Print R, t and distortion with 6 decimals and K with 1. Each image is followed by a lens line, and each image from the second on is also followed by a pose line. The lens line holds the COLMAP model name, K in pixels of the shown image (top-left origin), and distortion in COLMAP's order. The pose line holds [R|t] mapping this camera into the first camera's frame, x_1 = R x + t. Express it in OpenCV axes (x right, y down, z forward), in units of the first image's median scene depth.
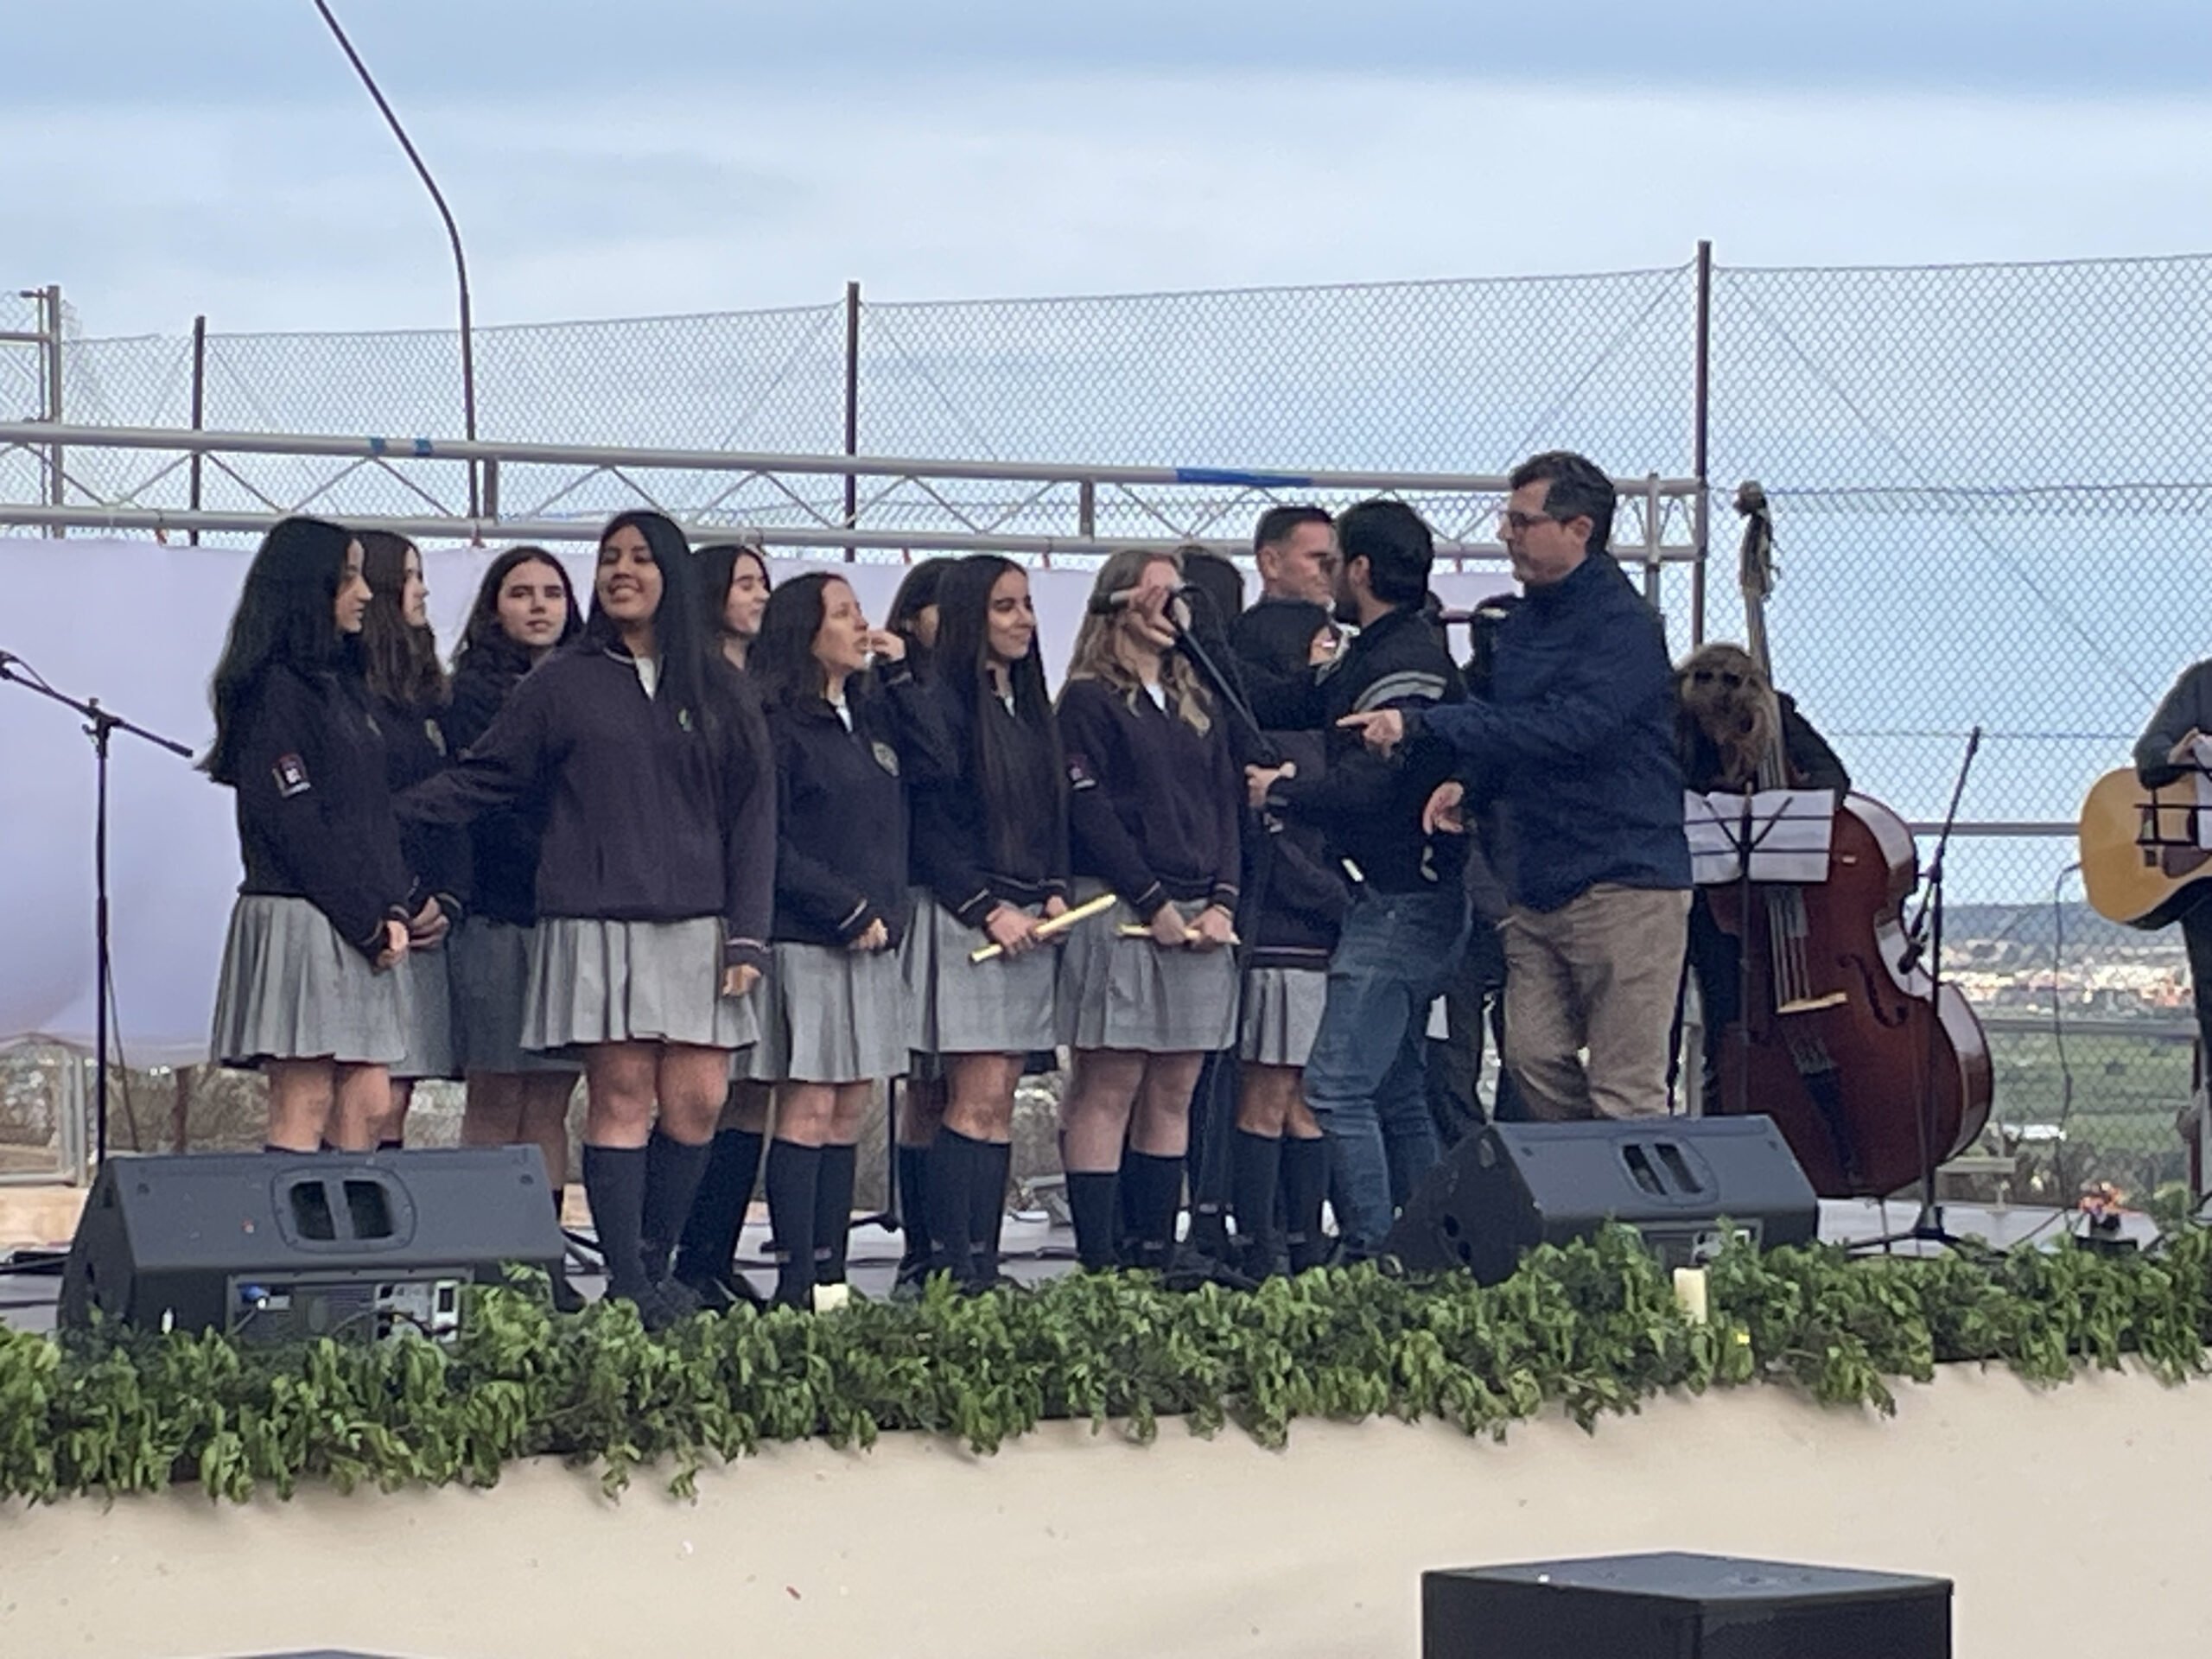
lens RADIAL K [[7119.0, 0, 1106.0], [0, 7119.0, 829.5], [0, 0, 1]] dist [0.136511, 0.720808]
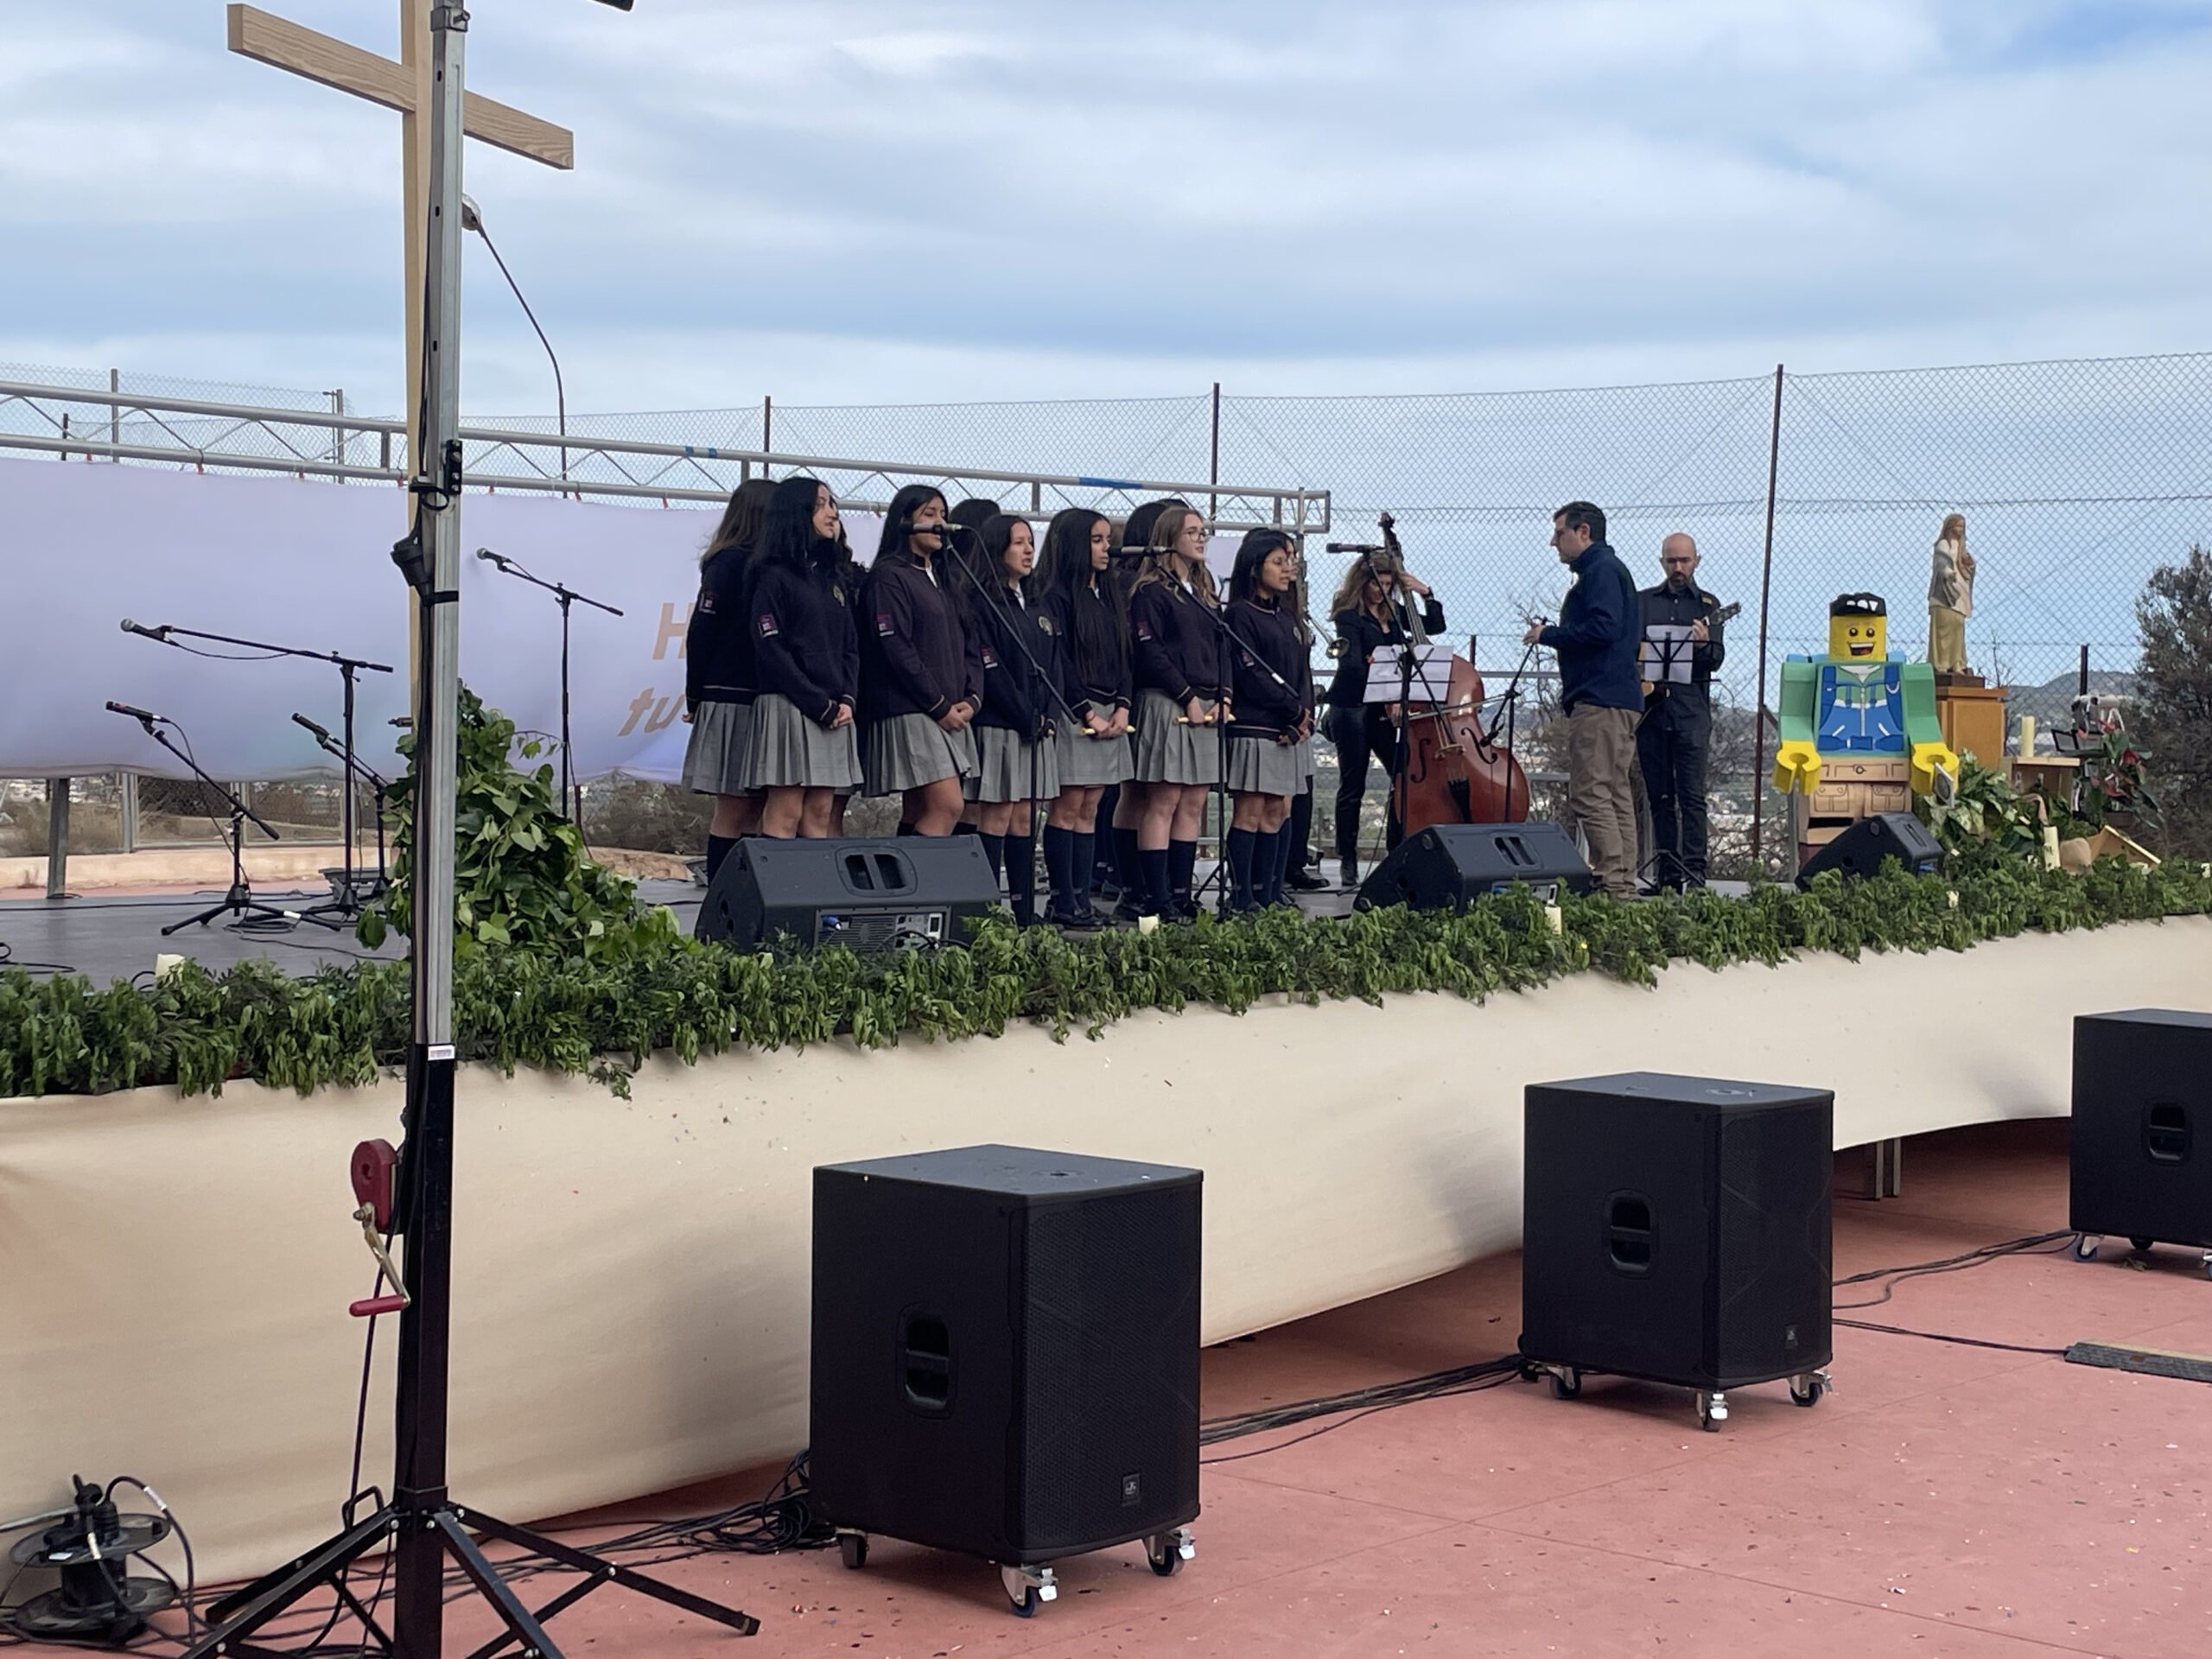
lens RADIAL K [[3275.9, 0, 1126.3], [0, 3275.9, 798.9], [0, 0, 1]] dist [0.169232, -0.437177]
pose [[0.991995, 0.008700, 0.125979, -0.135754], [-0.013116, 0.999326, 0.034273, 0.007602], [-0.125596, -0.035651, 0.991441, 0.198434]]
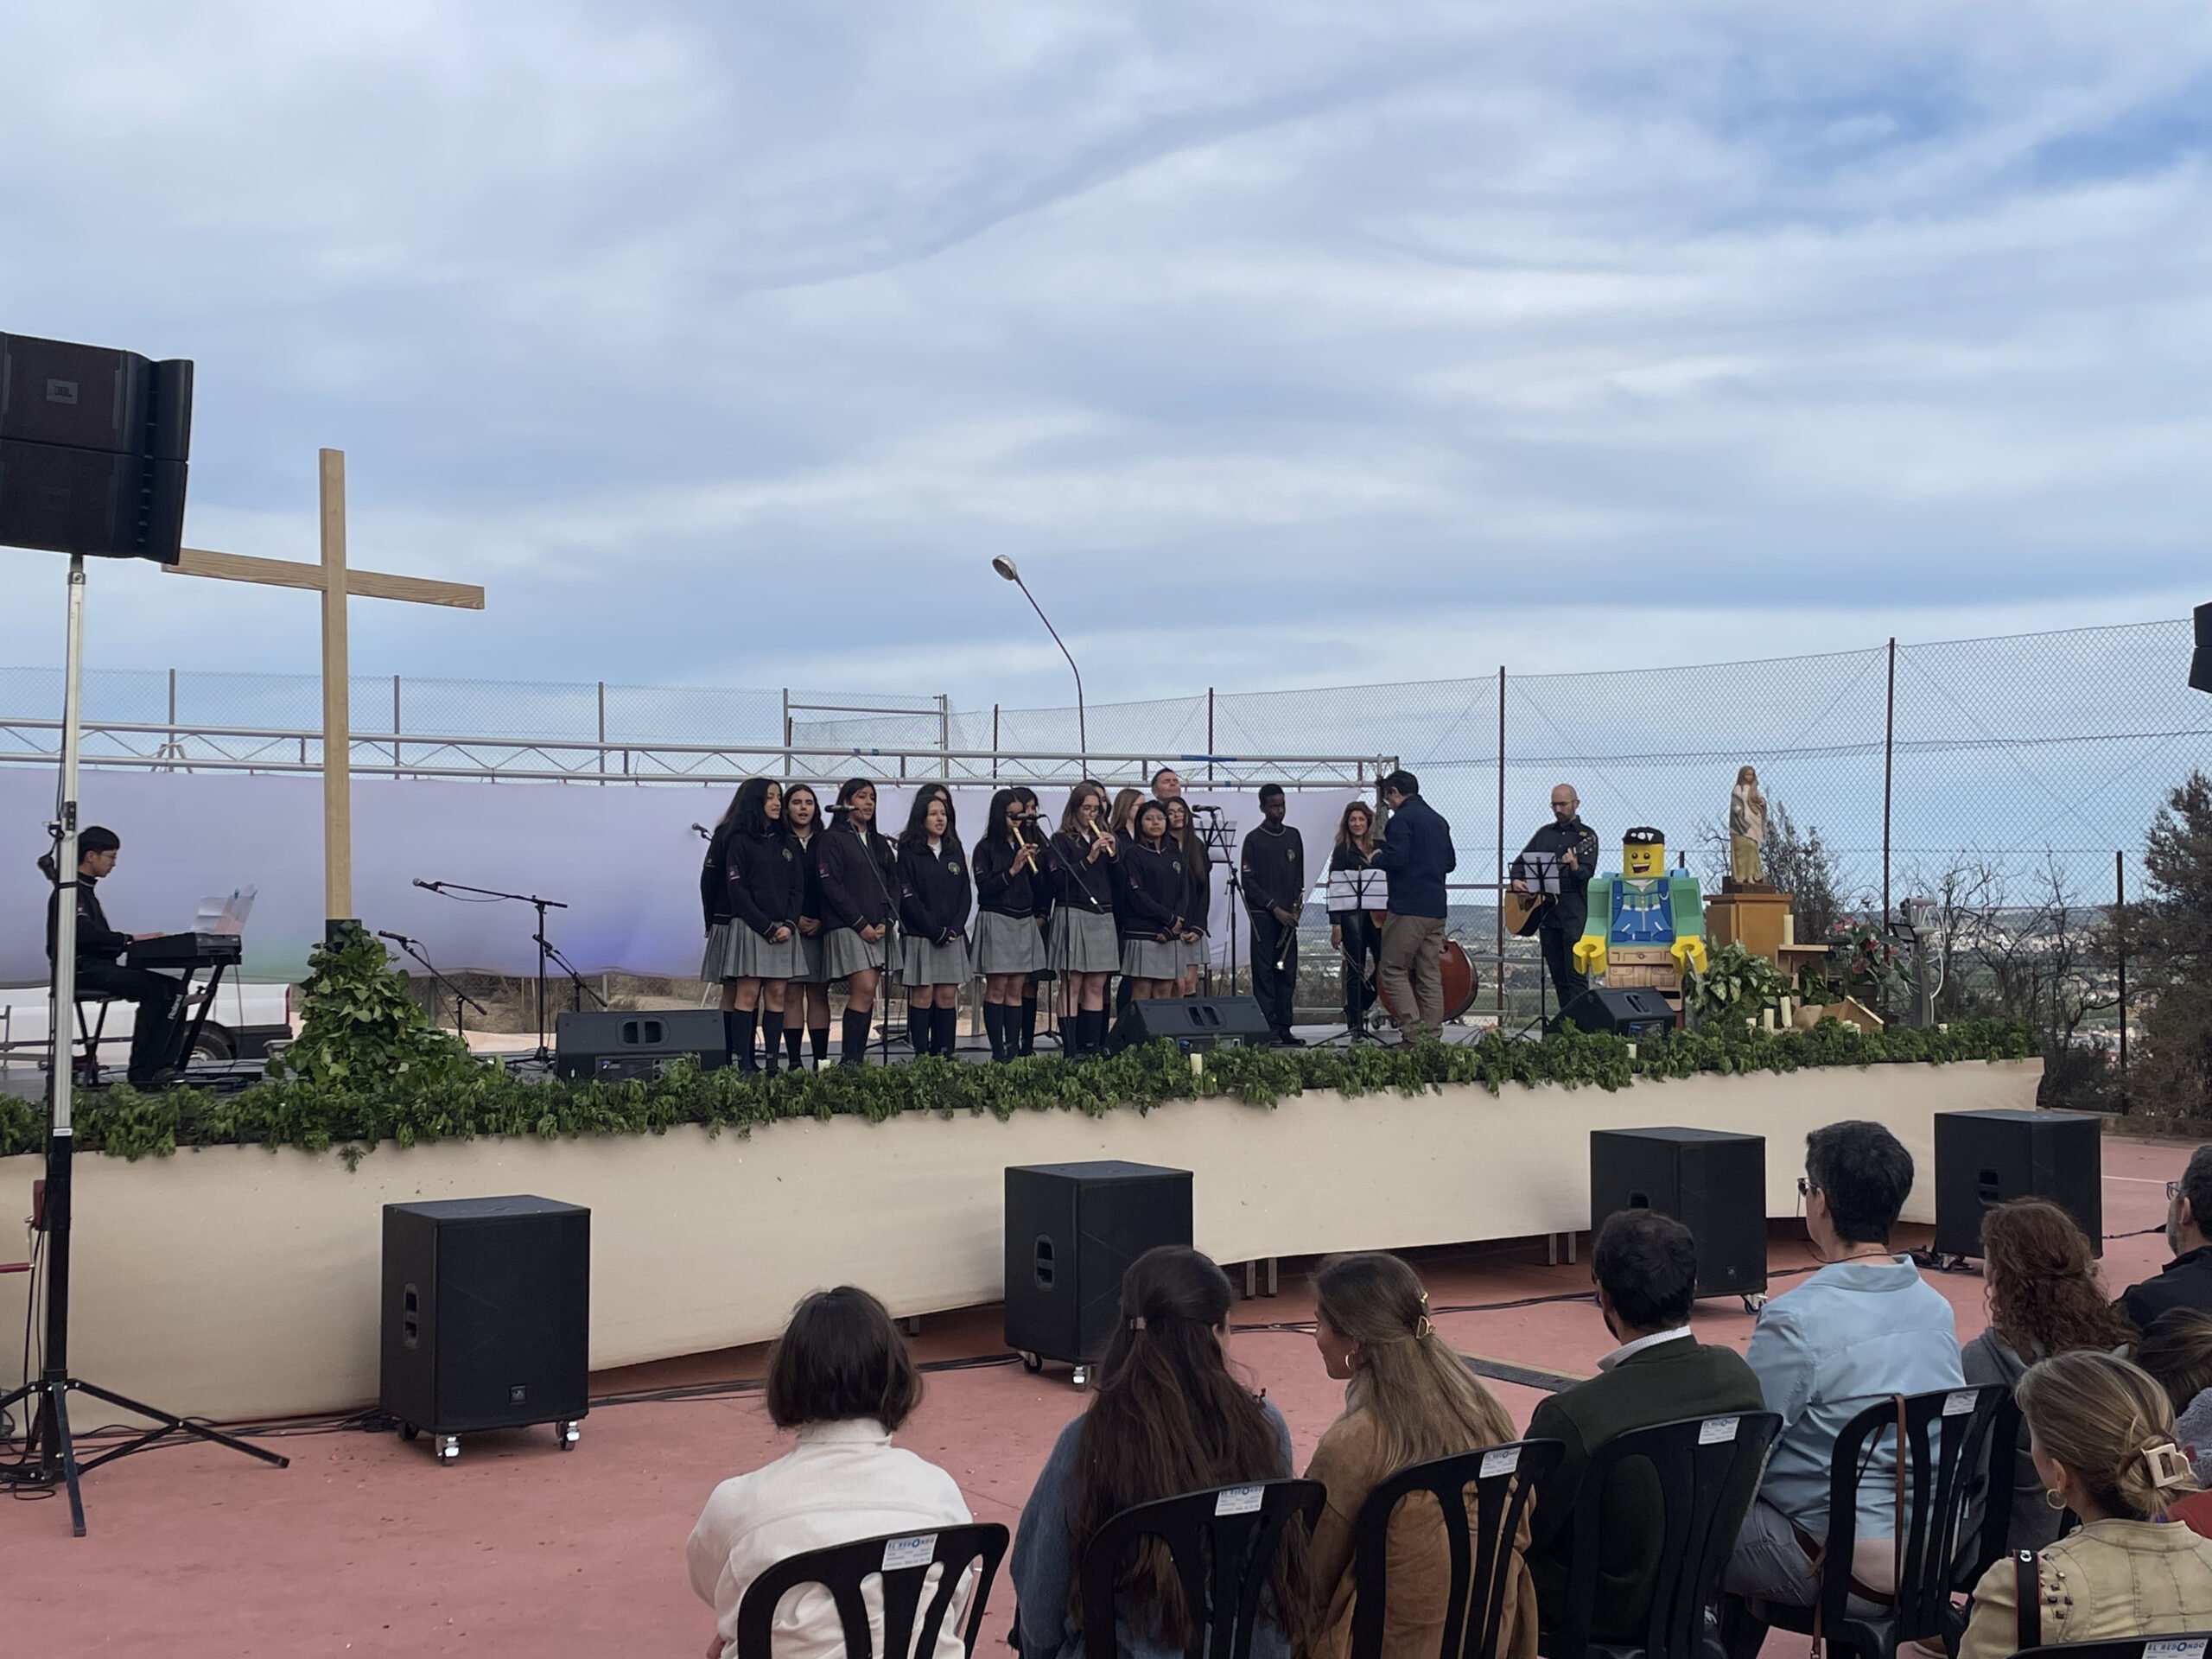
lens RADIAL K [[2596.7, 0, 1114.3], [0, 2596.7, 831.4], [0, 0, 1]] dist [0.146025, -0.342731]
pose [[0.988520, -0.010237, -0.150740, 0.208140], [0.007070, 0.999743, -0.021530, -0.001056], [0.150921, 0.020217, 0.988339, 0.030006]]
